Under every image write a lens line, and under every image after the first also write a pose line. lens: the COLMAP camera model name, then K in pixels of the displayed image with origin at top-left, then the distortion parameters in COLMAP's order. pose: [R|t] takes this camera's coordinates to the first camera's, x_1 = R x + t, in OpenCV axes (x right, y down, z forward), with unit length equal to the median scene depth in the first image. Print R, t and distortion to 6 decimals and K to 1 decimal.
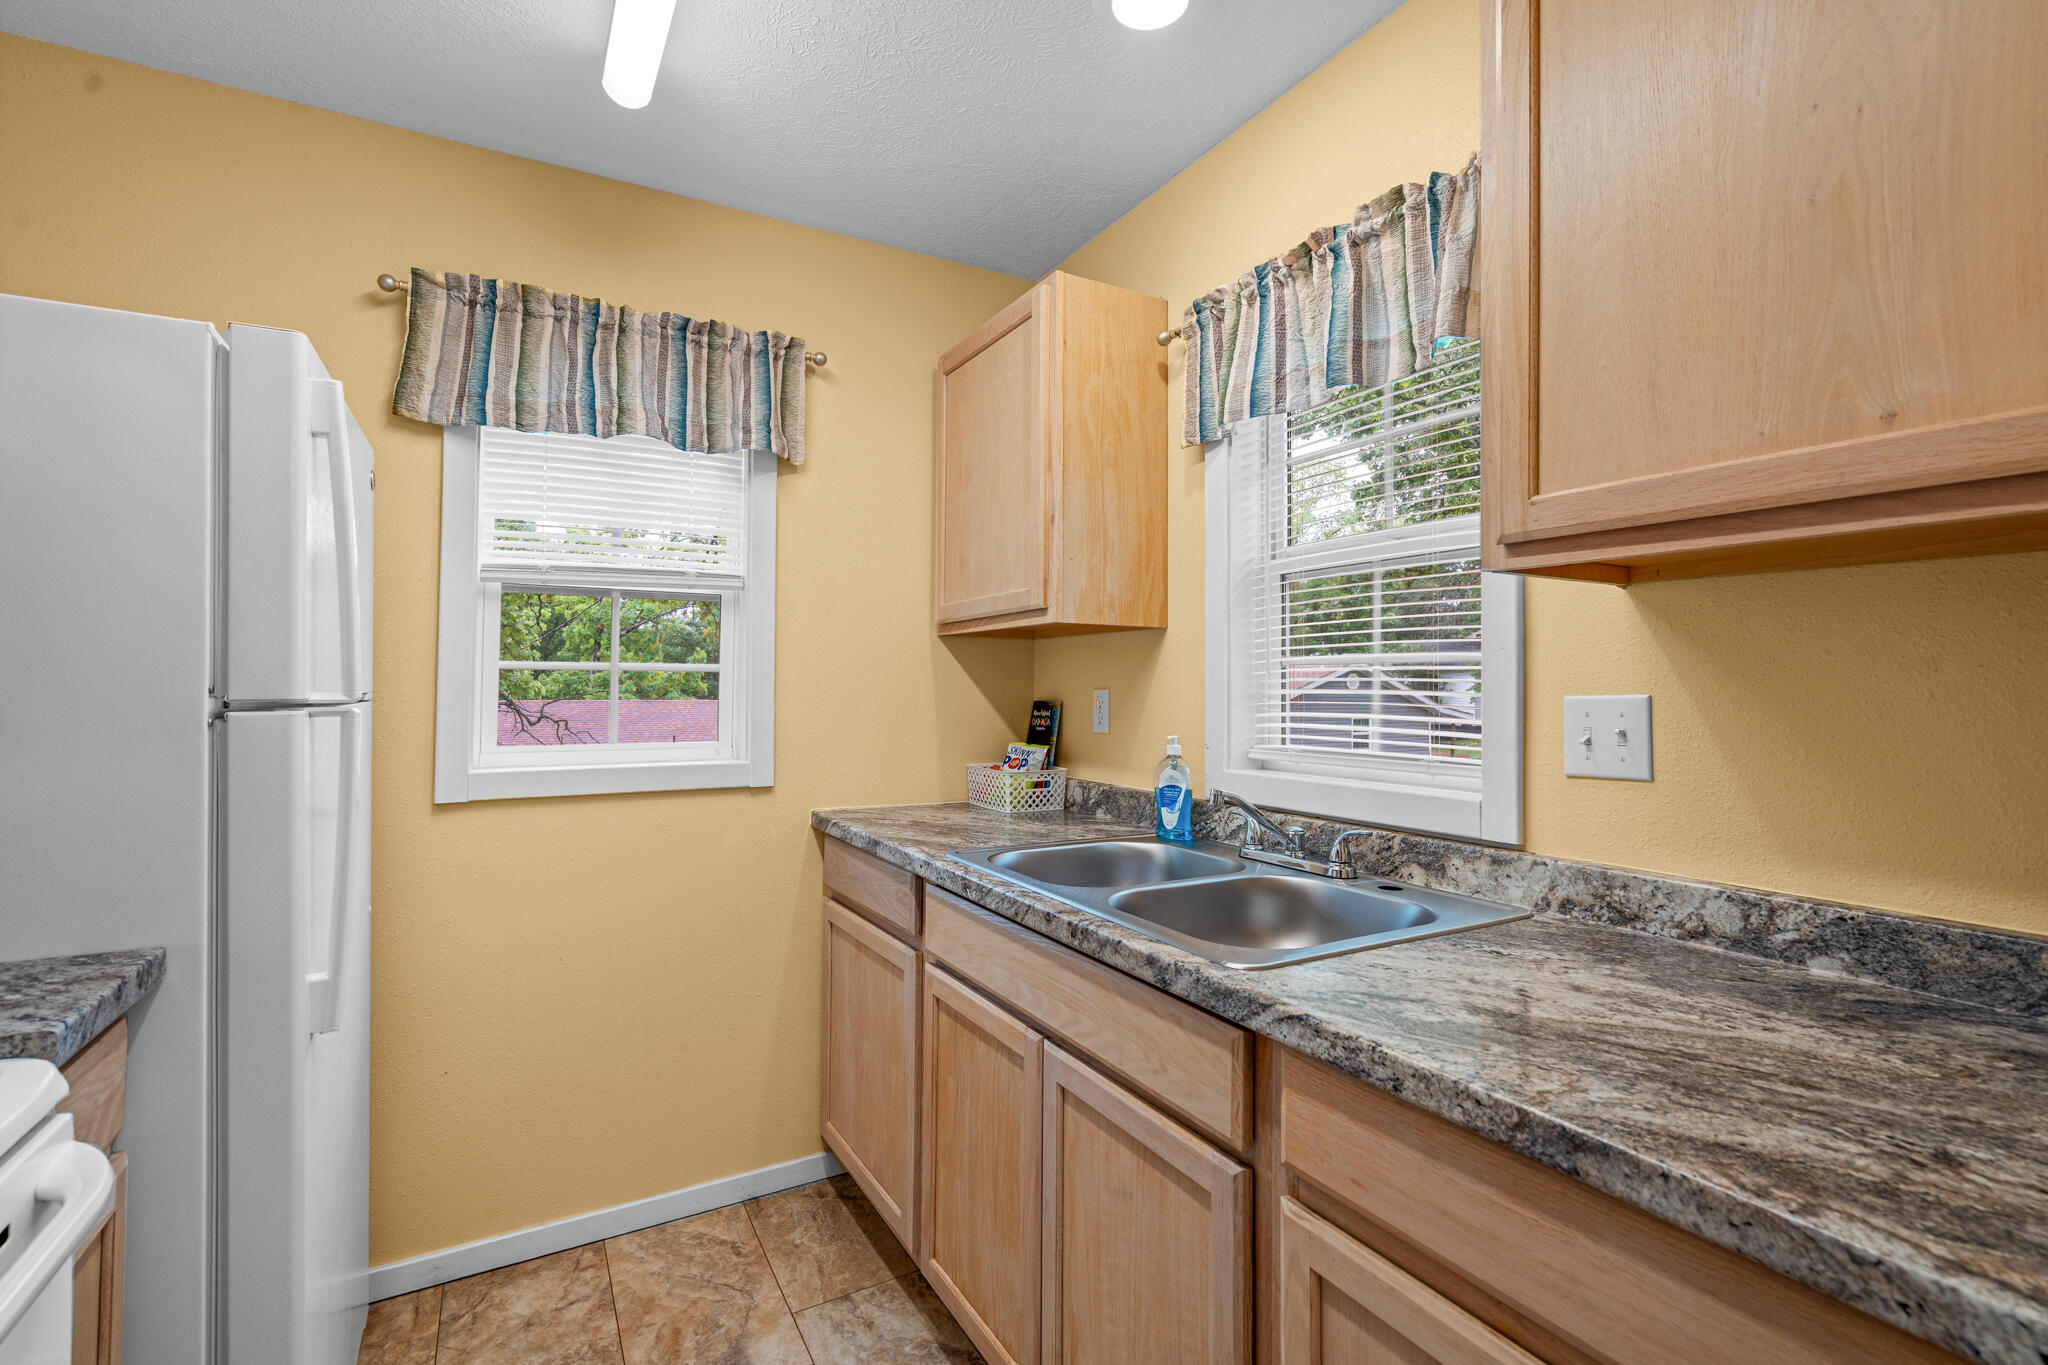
lens RADIAL K [[925.8, 0, 1024.3], [0, 925.8, 667.3], [0, 0, 1]] dist [-0.002998, 0.001828]
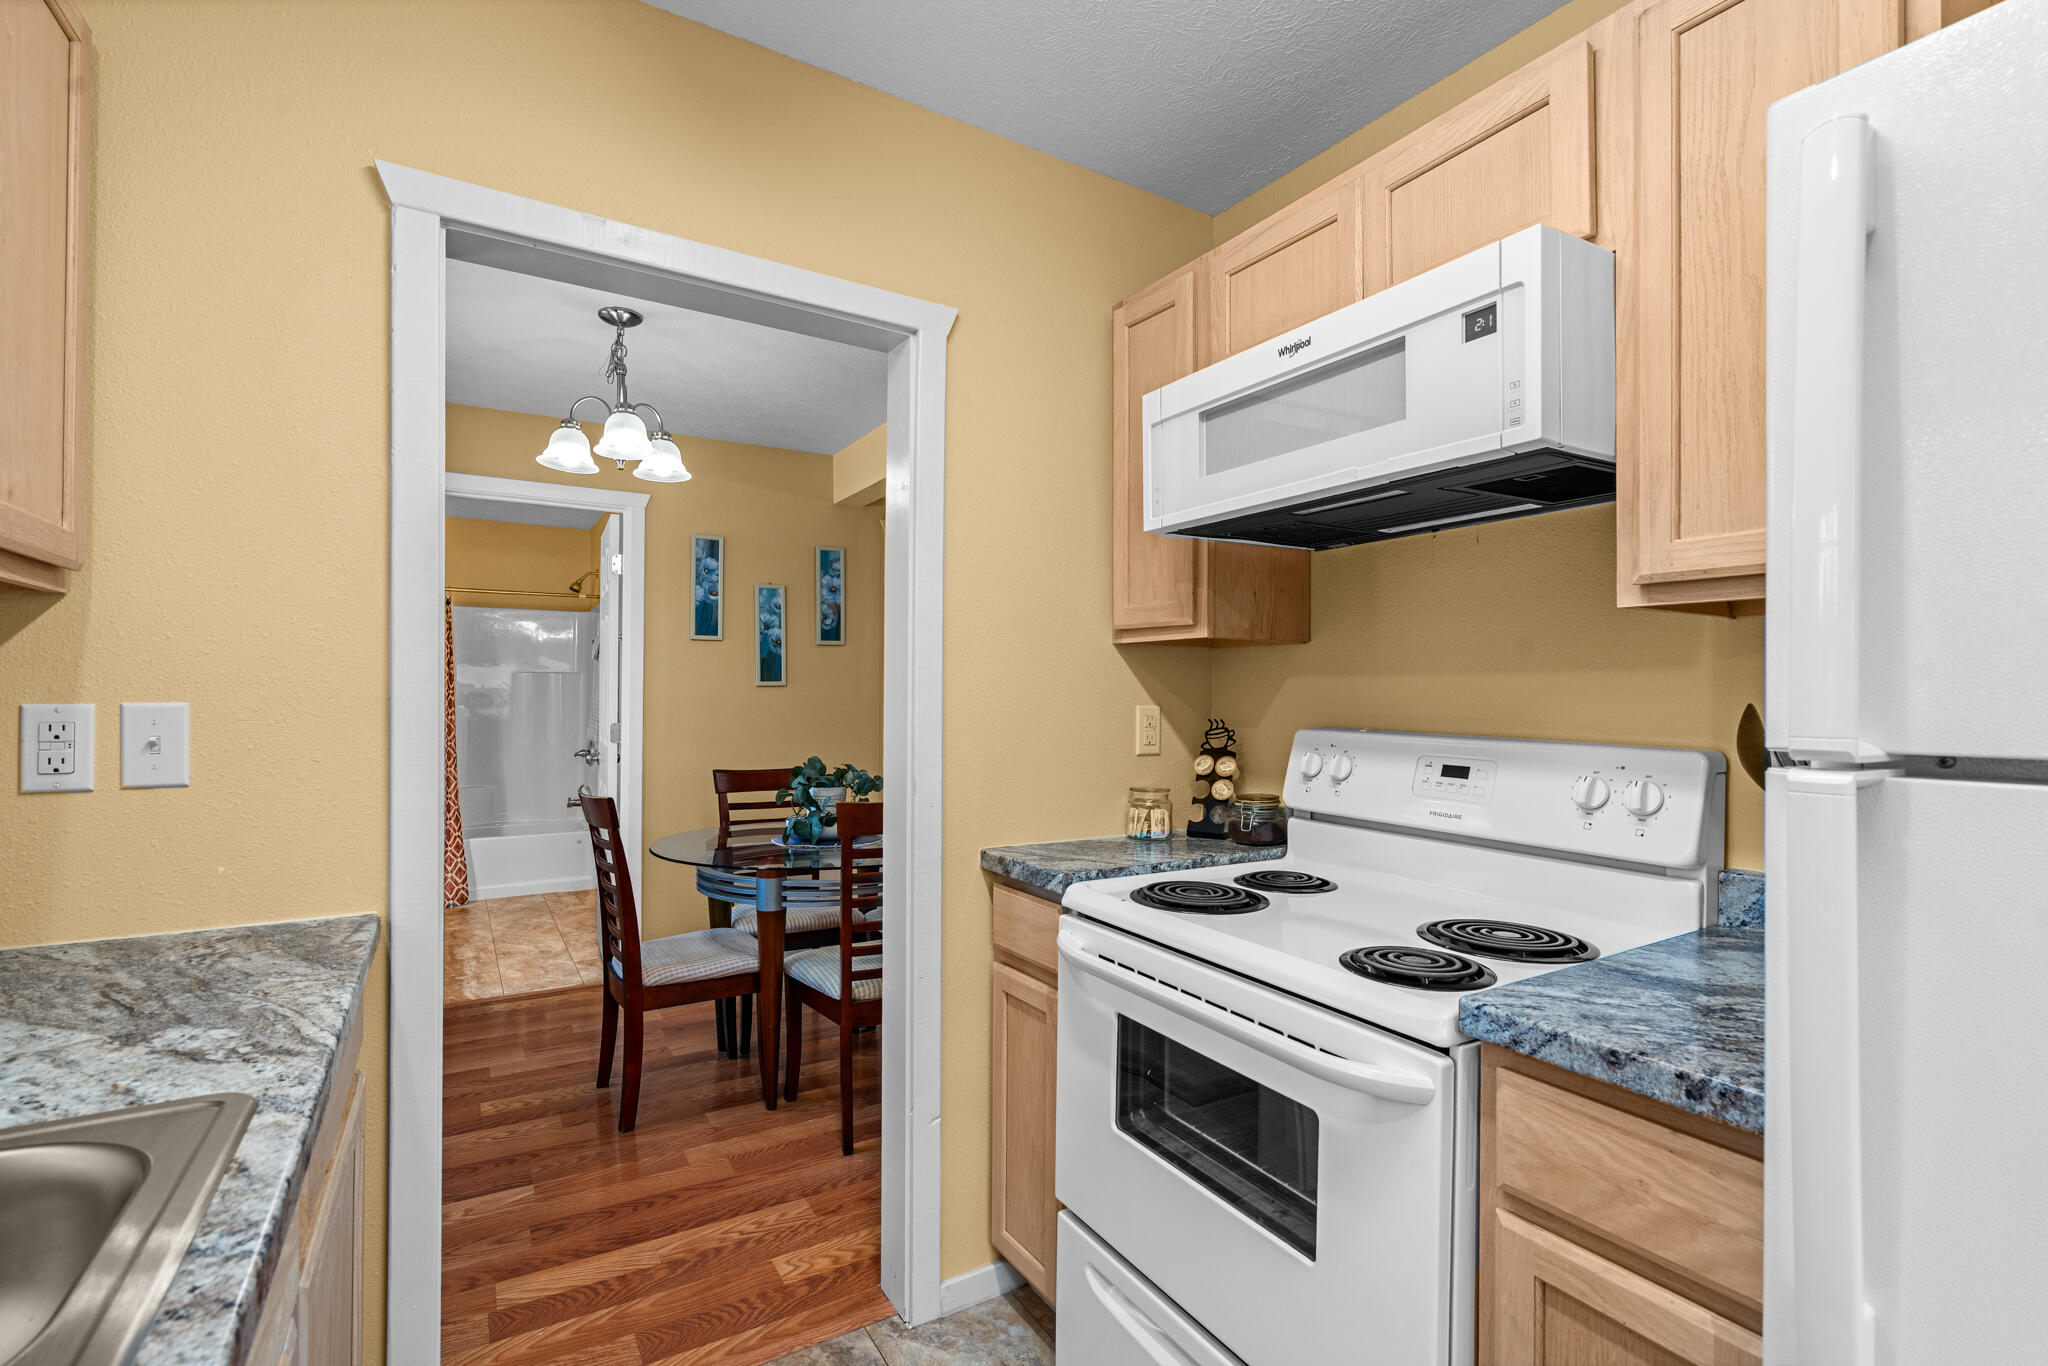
lens RADIAL K [[925.8, 0, 1004.2], [0, 925.8, 690.6], [0, 0, 1]] dist [-0.002998, 0.001828]
pose [[-0.999770, -0.009849, -0.019025, -0.175343], [-0.009406, 0.999686, -0.023234, 0.009698], [0.019248, -0.023049, -0.999549, 0.898971]]
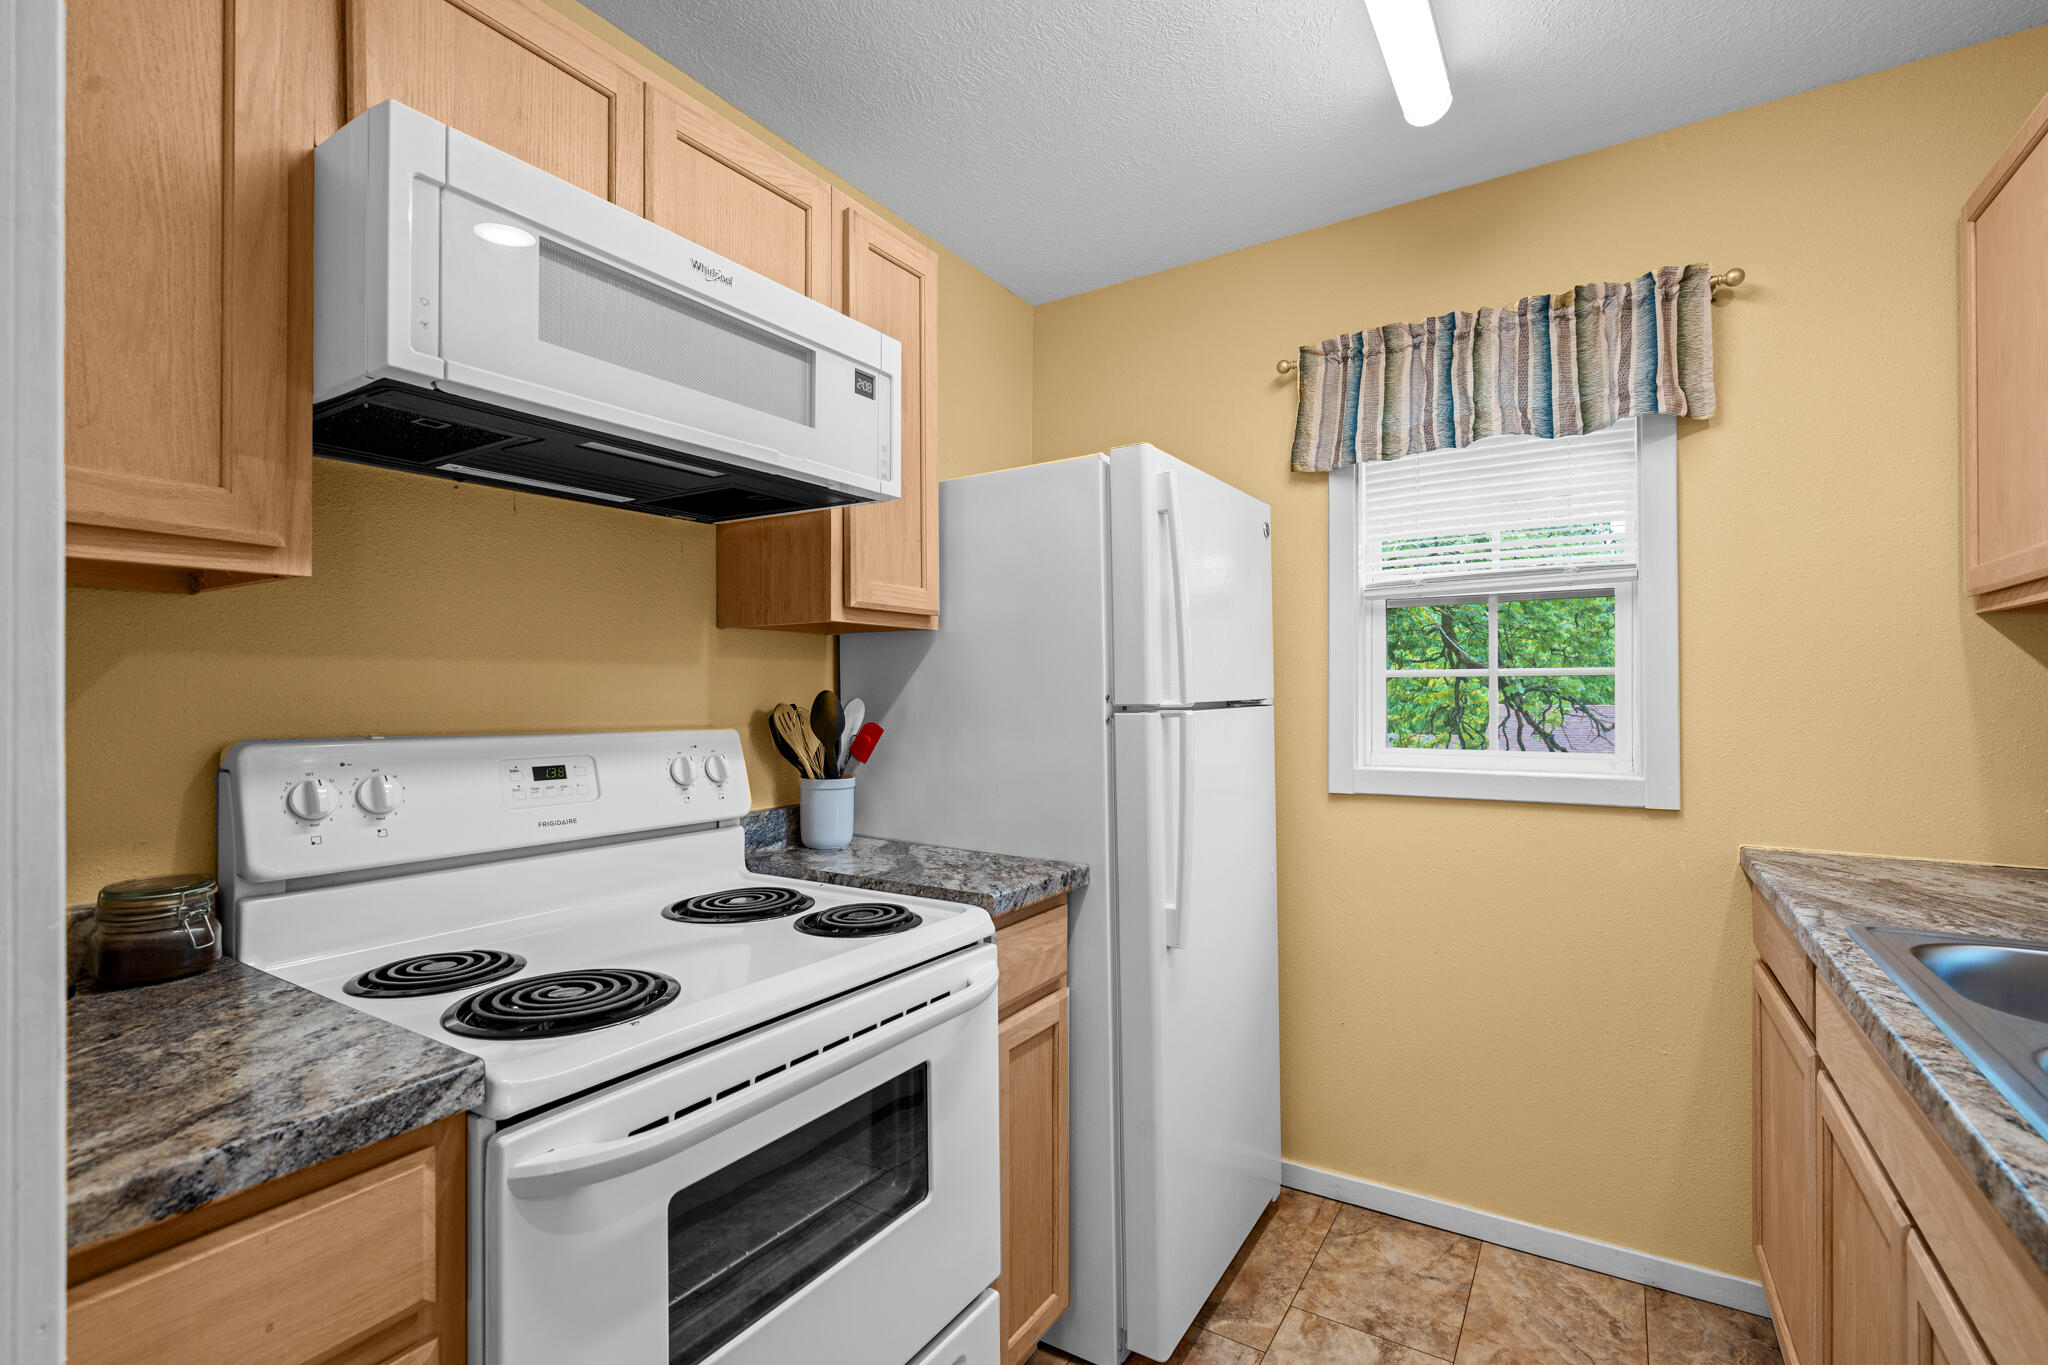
lens RADIAL K [[925.8, 0, 1029.9], [0, 925.8, 682.2], [0, 0, 1]] dist [-0.002998, 0.001828]
pose [[0.474947, -0.015445, -0.879879, 0.208669], [0.025513, 0.999667, -0.003777, 0.000762], [0.879645, -0.020654, 0.475183, 0.098641]]
